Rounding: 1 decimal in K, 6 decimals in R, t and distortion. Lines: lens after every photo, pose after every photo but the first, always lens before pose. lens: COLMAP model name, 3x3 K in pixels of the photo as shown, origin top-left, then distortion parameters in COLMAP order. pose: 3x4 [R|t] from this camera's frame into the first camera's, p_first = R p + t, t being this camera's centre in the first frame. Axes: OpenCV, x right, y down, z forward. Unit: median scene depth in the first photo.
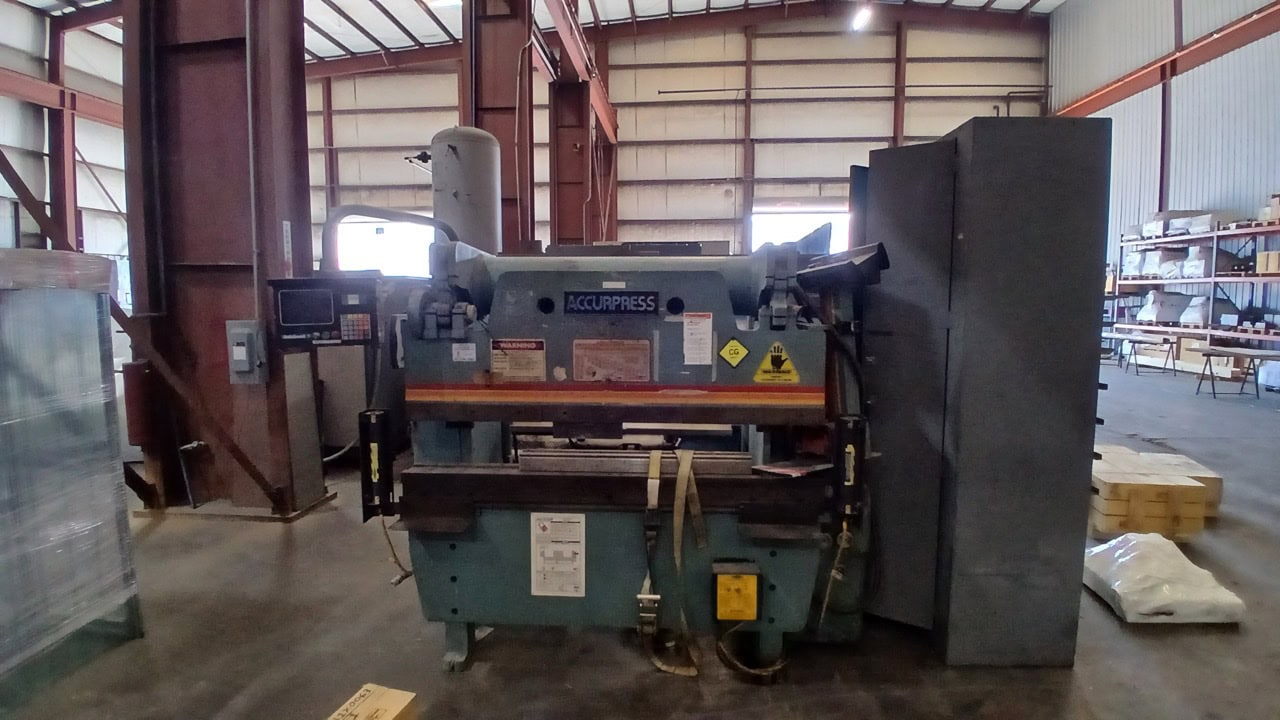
lens RADIAL K [[637.7, 0, 636.2], [0, 637.7, 364.1], [0, 0, 1]] dist [0.003174, -0.045104]
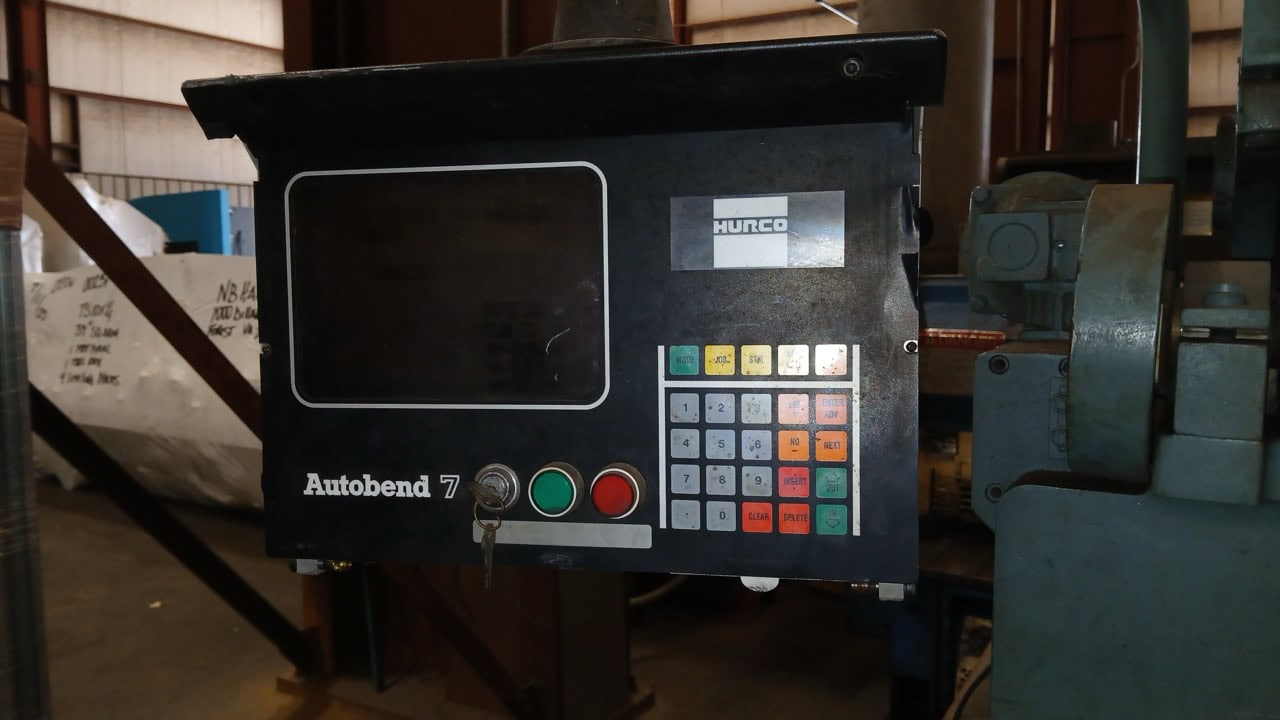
lens RADIAL K [[1014.1, 0, 639.5], [0, 1014.1, 330.3], [0, 0, 1]] dist [-0.002326, -0.001552]
pose [[0.888127, 0.028467, -0.458716, -0.332812], [-0.041846, 0.998943, -0.019028, -0.069414], [0.457689, 0.036095, 0.888379, 0.728734]]
